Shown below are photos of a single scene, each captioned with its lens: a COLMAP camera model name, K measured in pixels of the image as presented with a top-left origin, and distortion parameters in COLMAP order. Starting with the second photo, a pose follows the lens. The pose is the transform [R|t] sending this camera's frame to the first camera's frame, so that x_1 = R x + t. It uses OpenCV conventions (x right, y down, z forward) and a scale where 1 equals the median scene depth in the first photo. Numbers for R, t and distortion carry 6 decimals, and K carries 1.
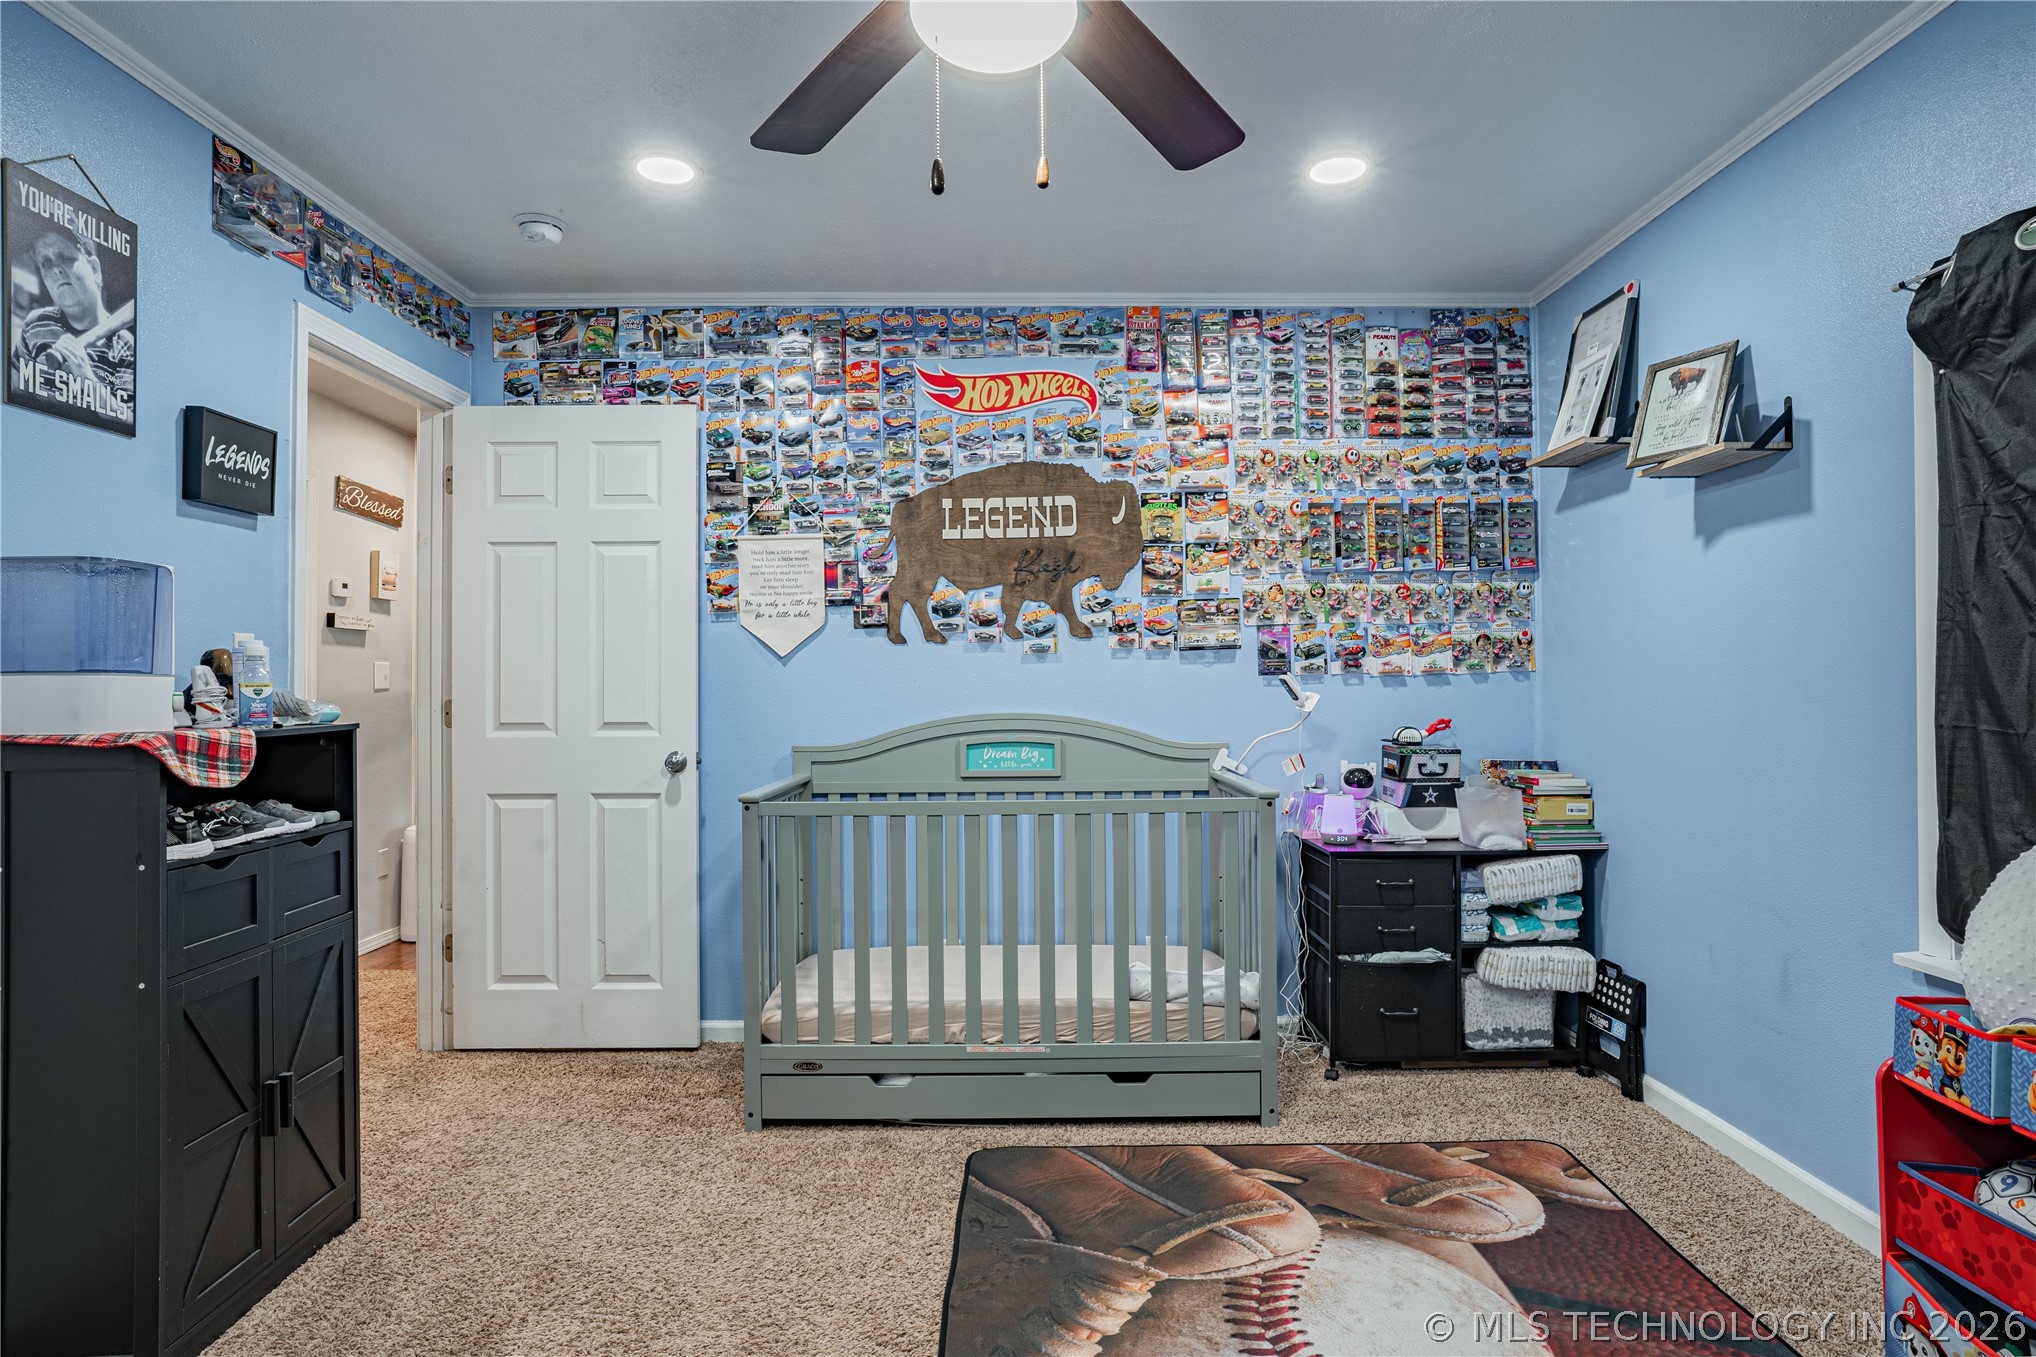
lens RADIAL K [[1135.4, 0, 1028.7], [0, 1135.4, 678.4], [0, 0, 1]] dist [-0.043914, 0.030917]
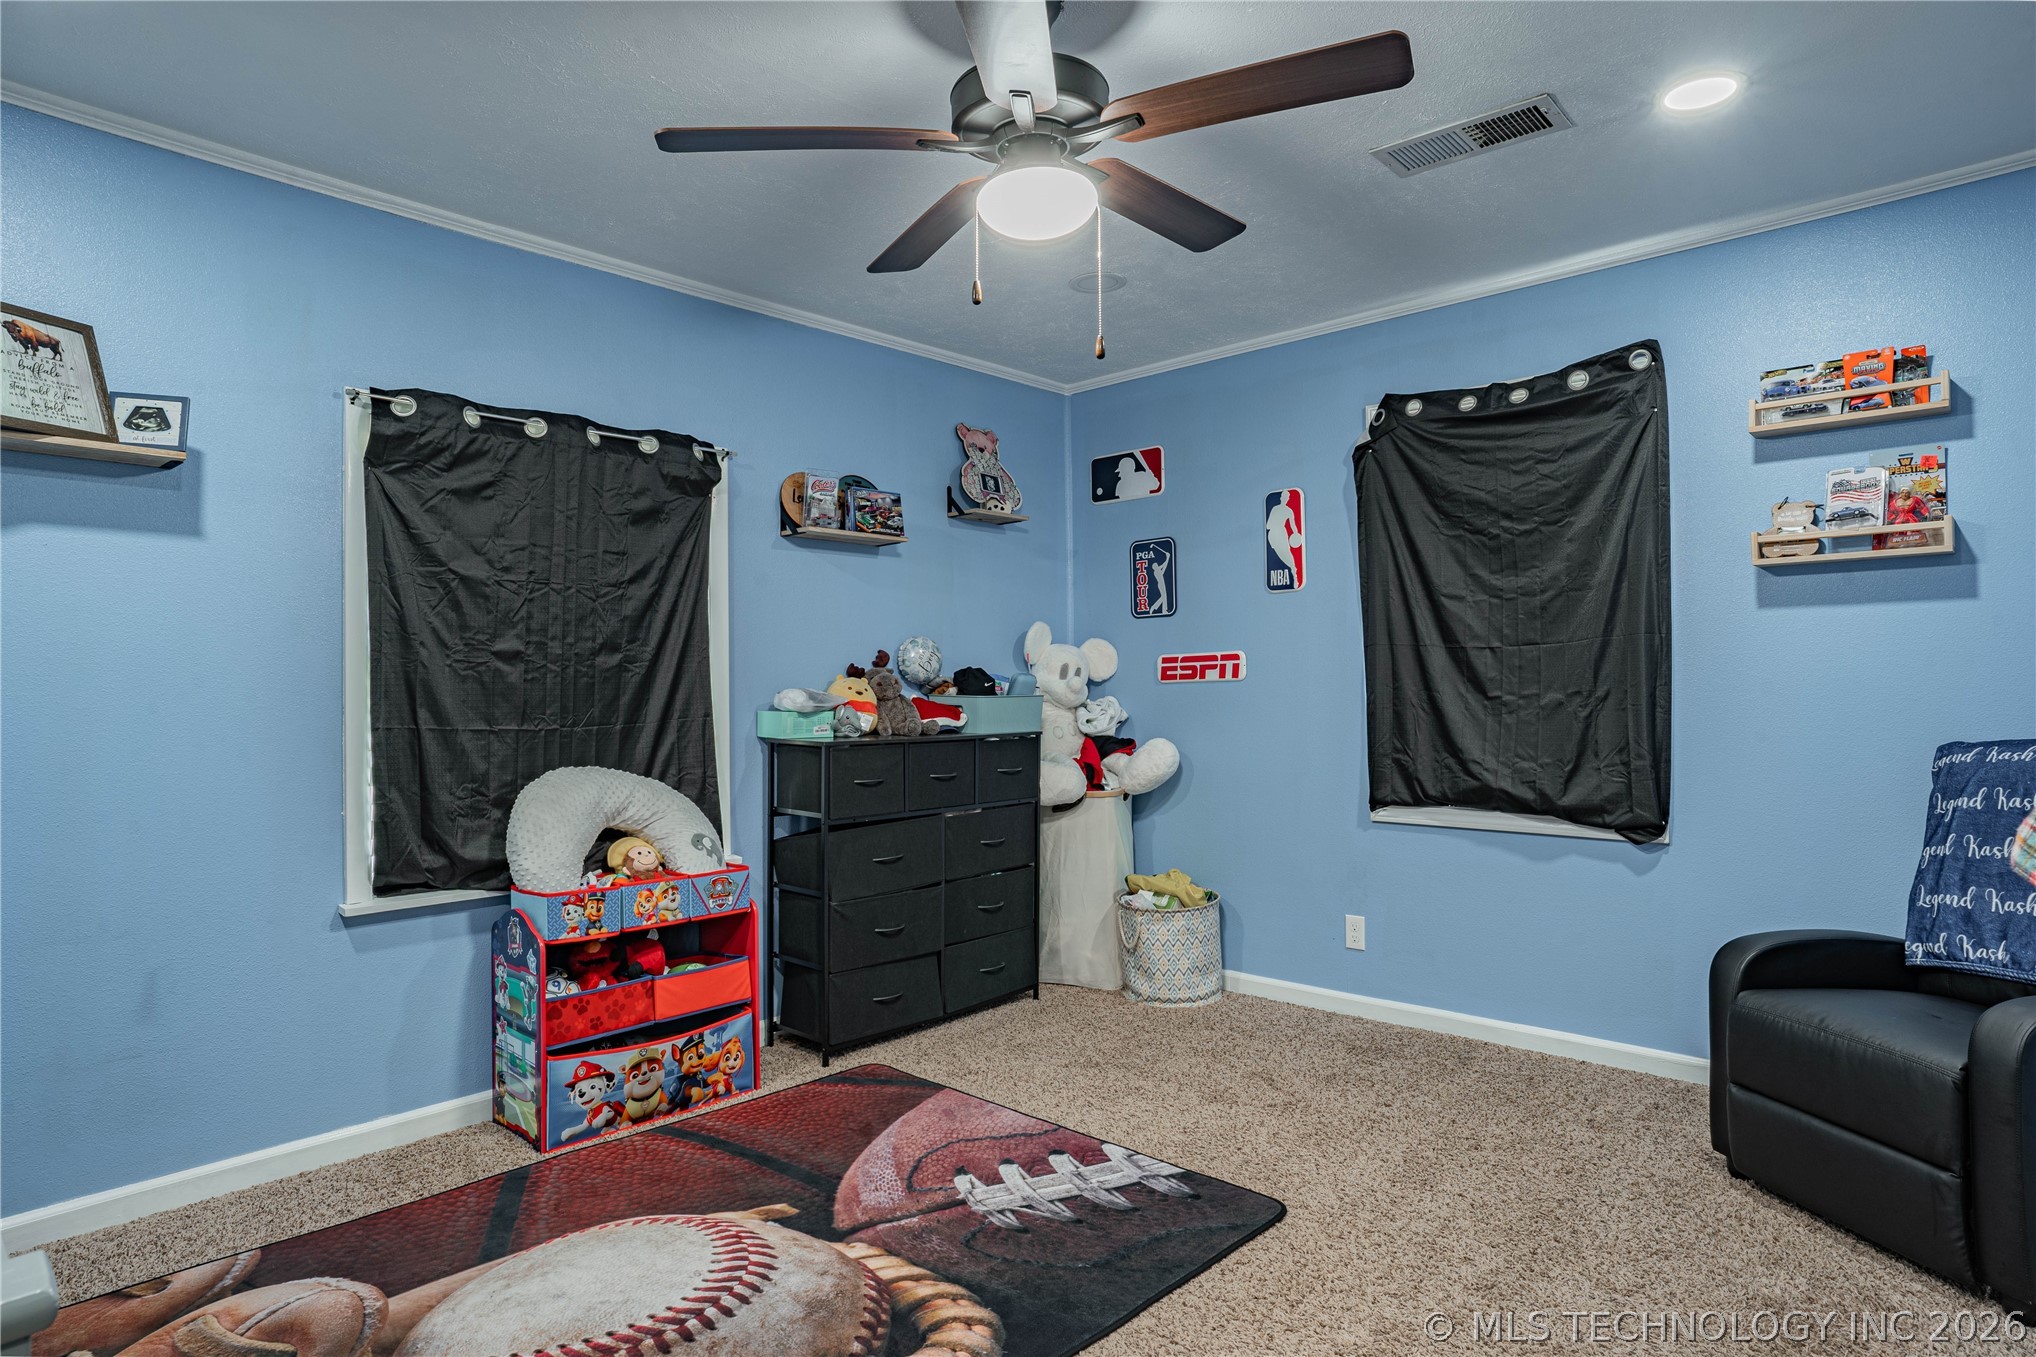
lens RADIAL K [[1135.4, 0, 1004.7], [0, 1135.4, 680.6], [0, 0, 1]] dist [-0.043914, 0.030917]
pose [[-0.712716, 0.019002, 0.701196, -0.692918], [0.008191, 0.999790, -0.018768, 0.015729], [-0.701405, -0.007633, -0.712722, 1.442445]]
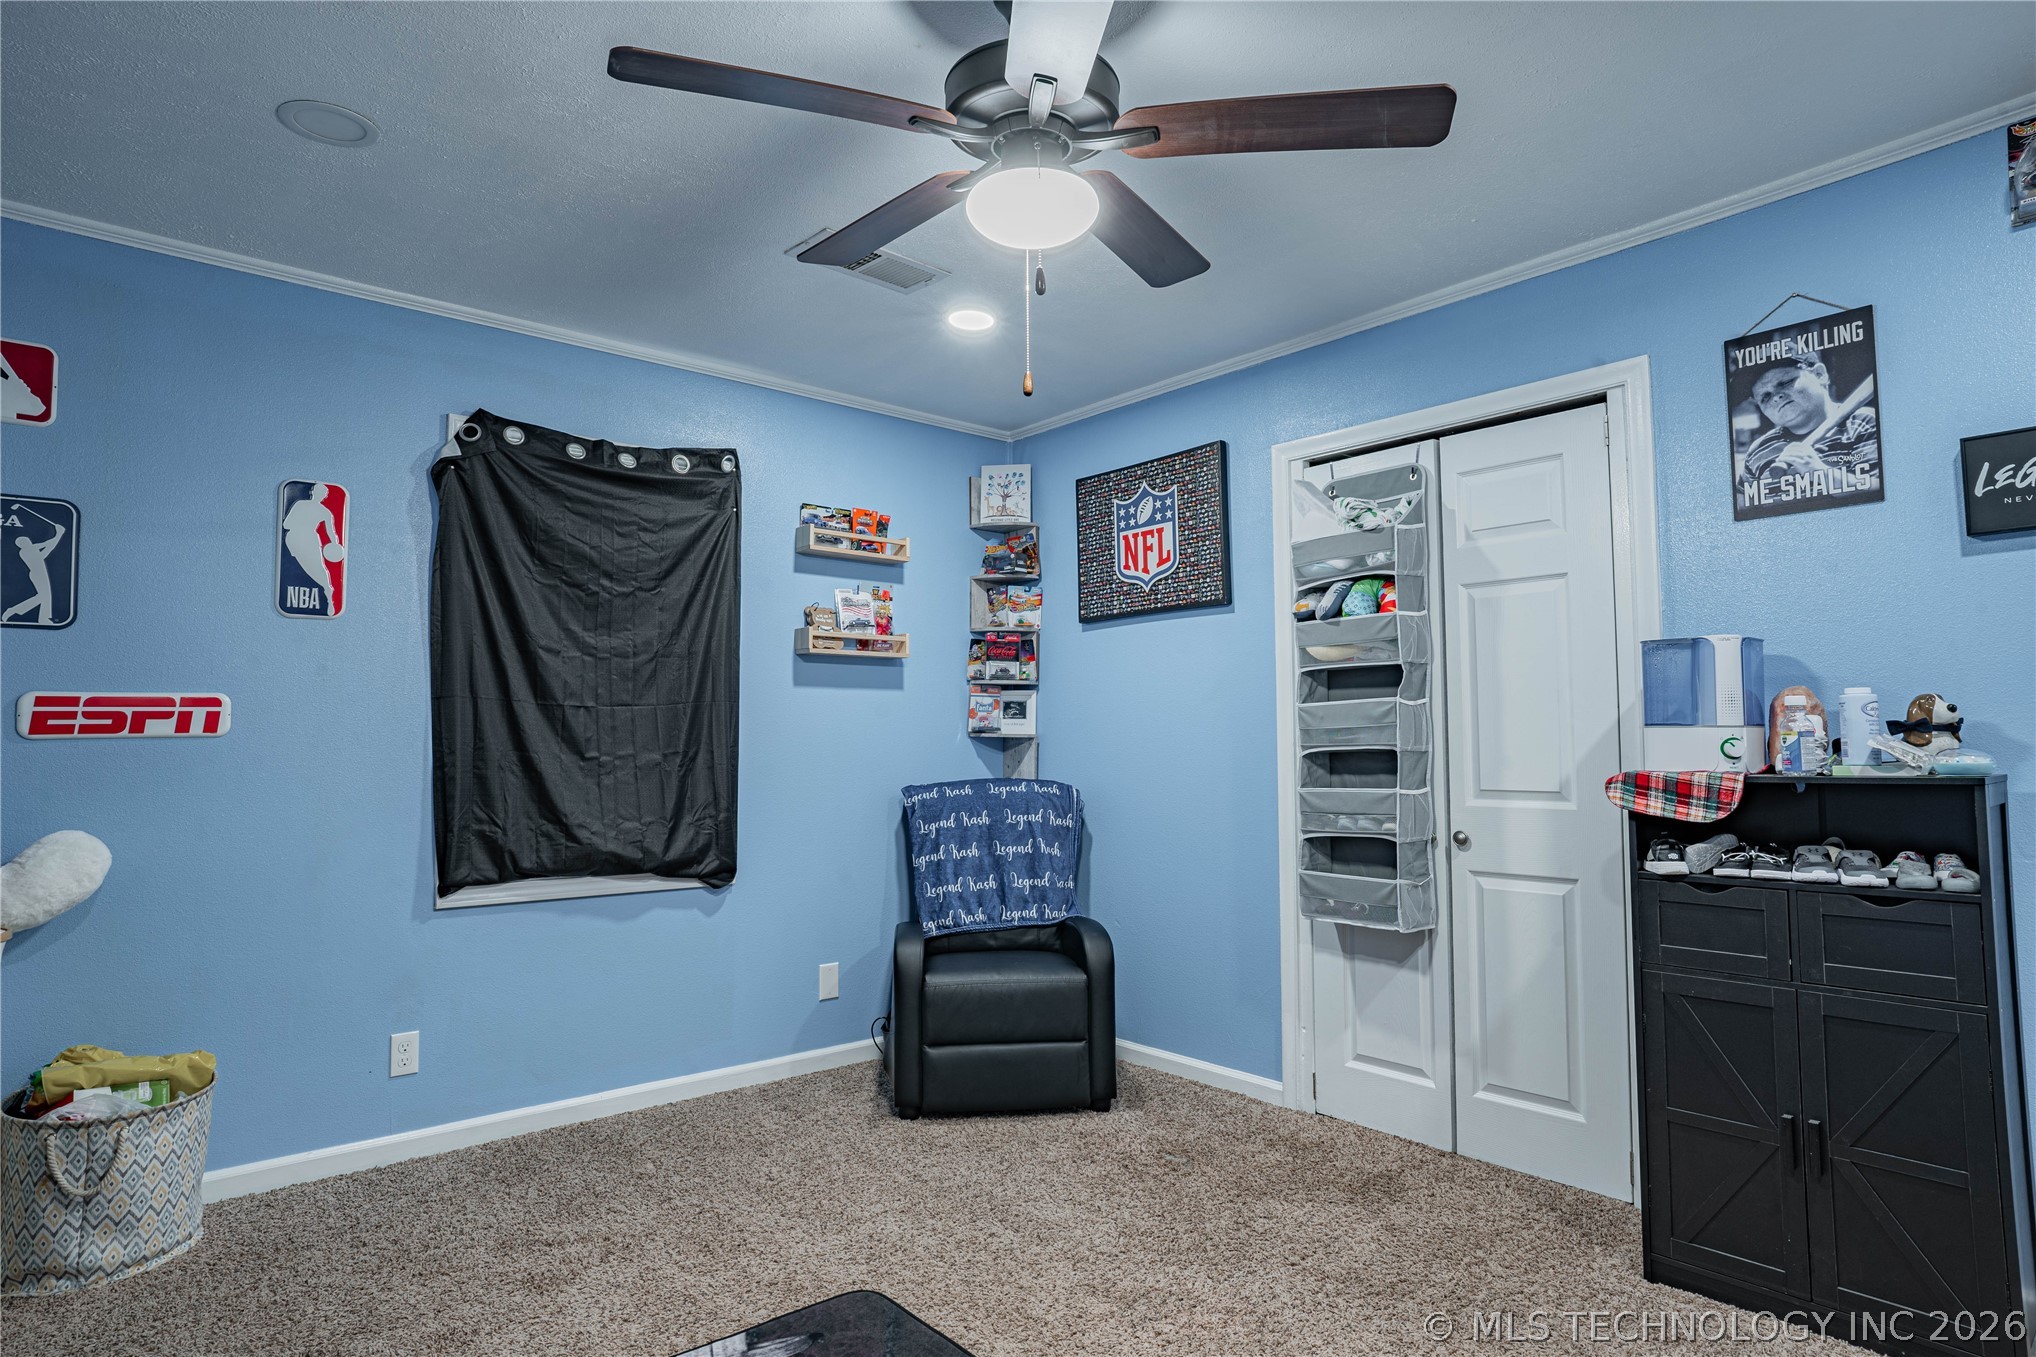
lens RADIAL K [[1135.4, 0, 1010.3], [0, 1135.4, 679.0], [0, 0, 1]] dist [-0.043914, 0.030917]
pose [[-0.770649, -0.025774, -0.636739, 0.559602], [0.015107, 0.998162, -0.058688, 0.005722], [0.637081, -0.054847, -0.768843, 1.379593]]
